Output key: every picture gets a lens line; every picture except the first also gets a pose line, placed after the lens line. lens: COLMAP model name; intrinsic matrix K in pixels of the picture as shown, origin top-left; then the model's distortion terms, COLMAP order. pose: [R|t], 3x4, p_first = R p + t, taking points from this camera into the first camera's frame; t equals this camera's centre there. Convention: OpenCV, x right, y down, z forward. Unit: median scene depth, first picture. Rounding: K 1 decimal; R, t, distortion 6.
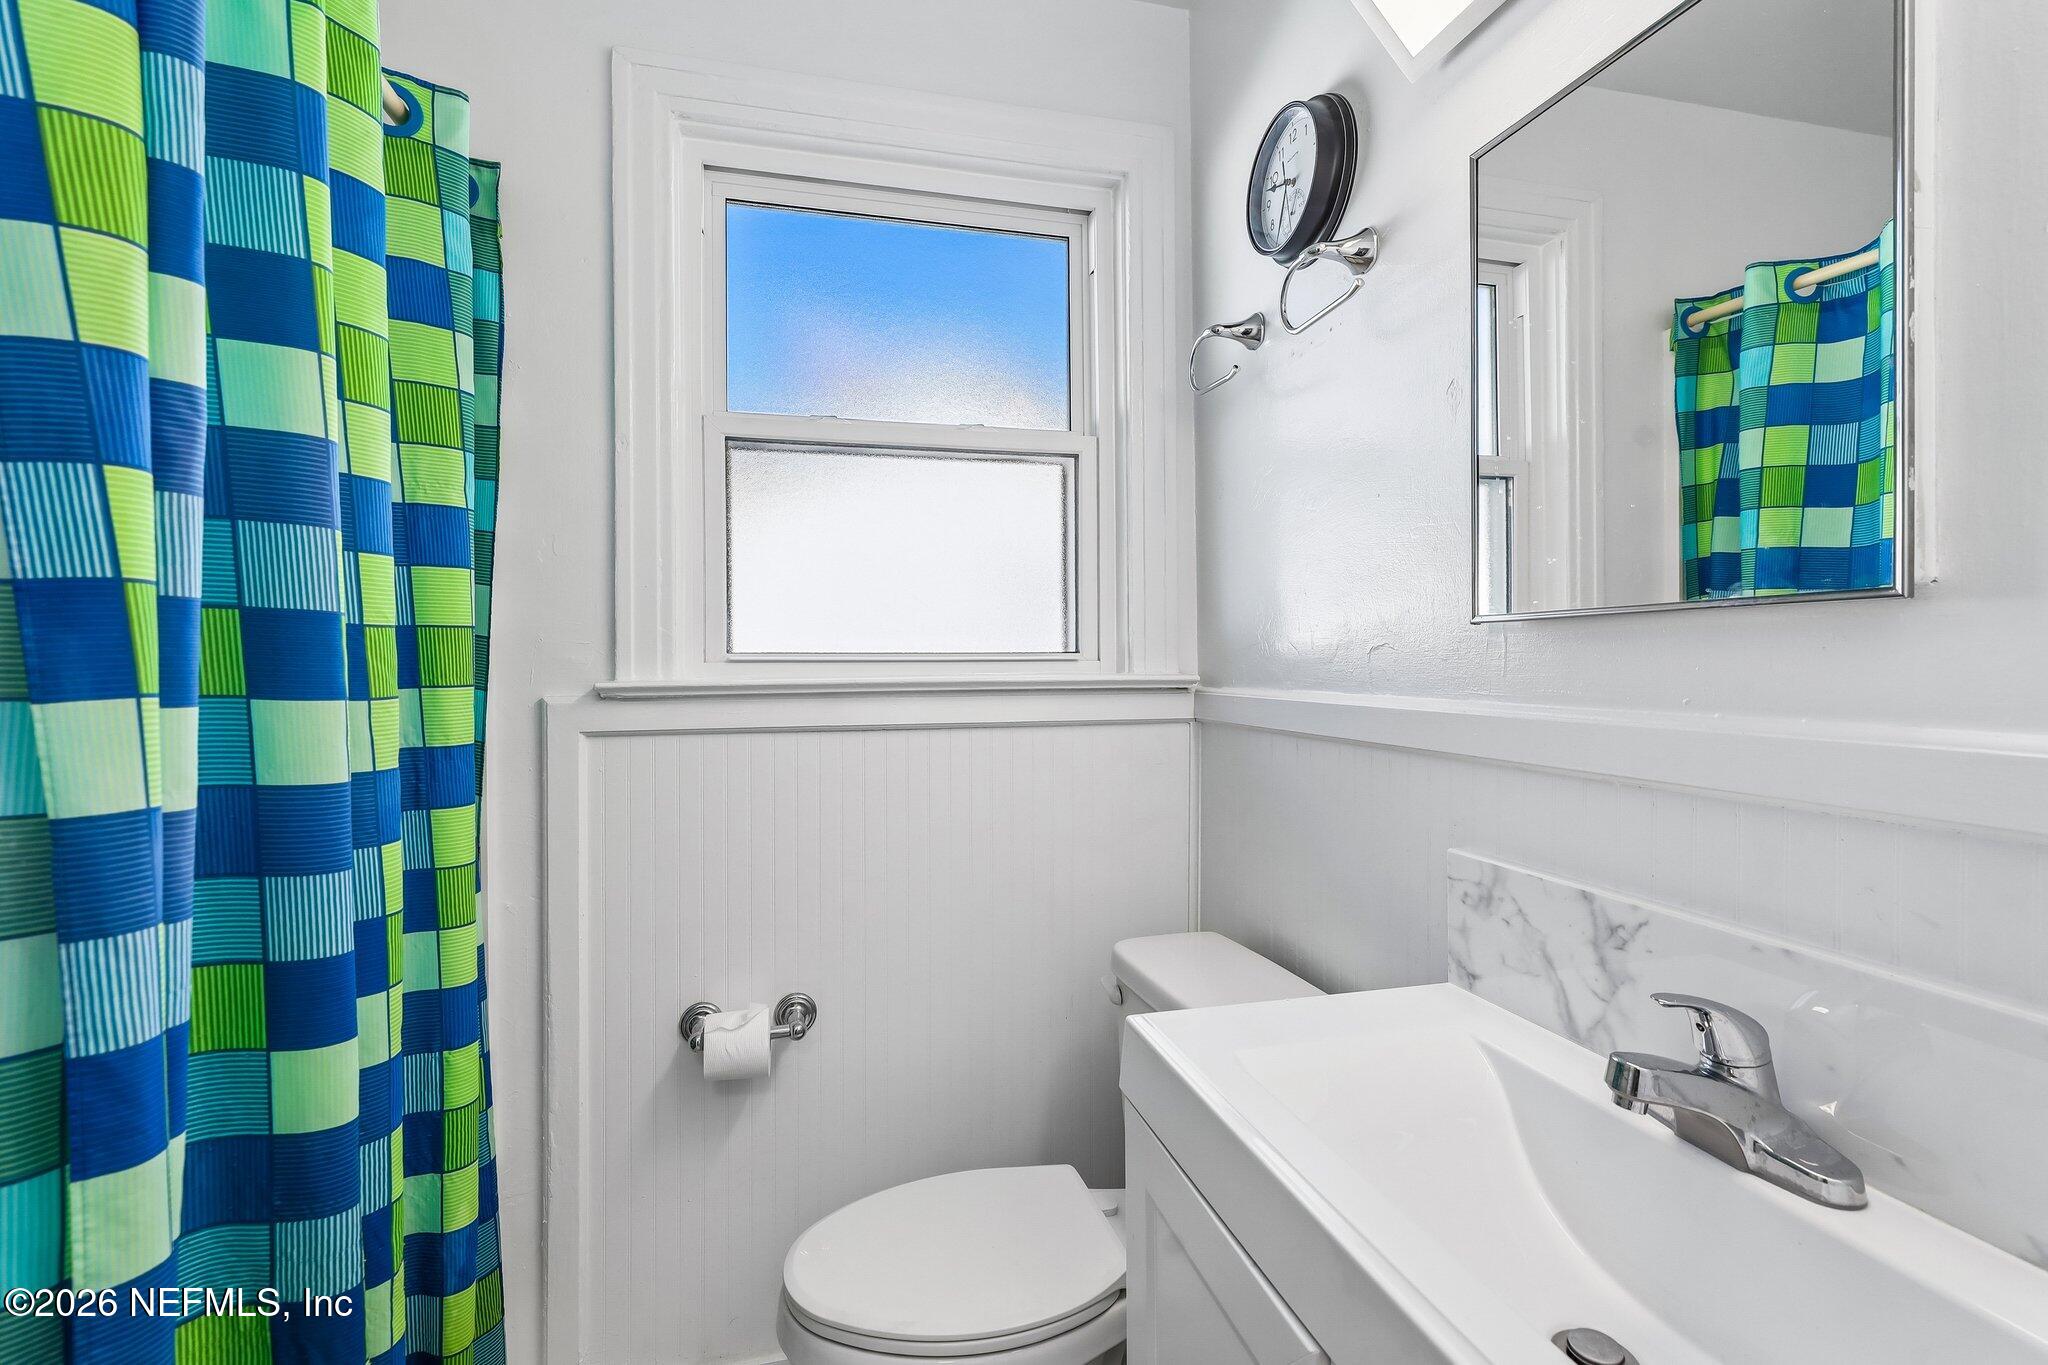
lens RADIAL K [[915.4, 0, 1028.1], [0, 915.4, 664.9], [0, 0, 1]] dist [-0.000794, -0.000165]
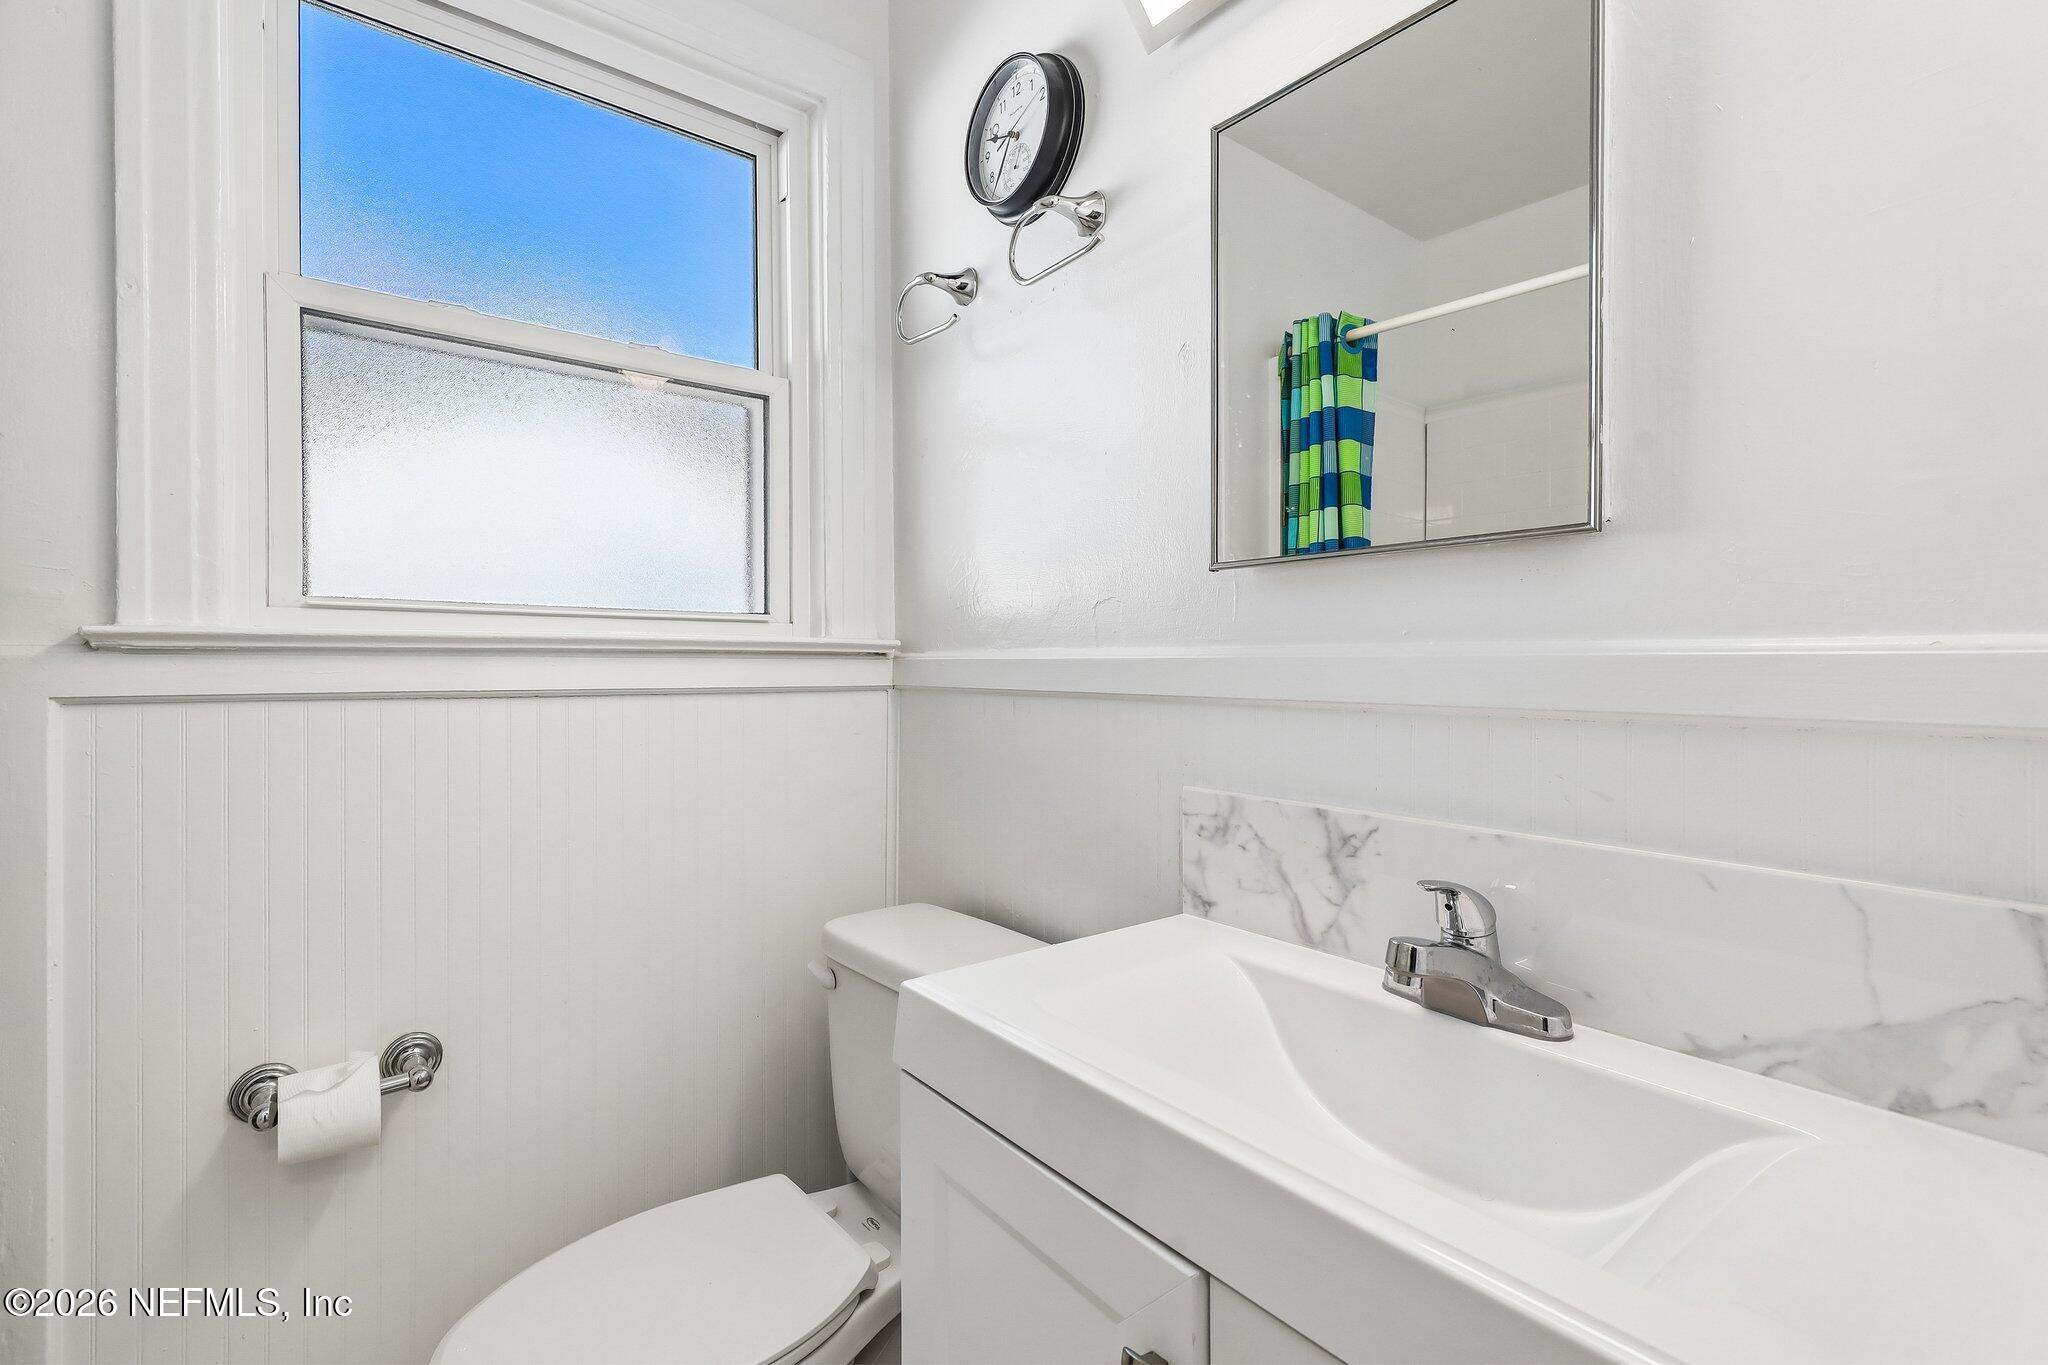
lens RADIAL K [[921.2, 0, 1021.3], [0, 921.2, 666.0], [0, 0, 1]] dist [0.001724, 0.000468]
pose [[0.916050, 0.004554, 0.401037, -0.104273], [-0.004612, 0.999989, -0.000822, 0.048735], [-0.401037, -0.001096, 0.916061, 0.079805]]
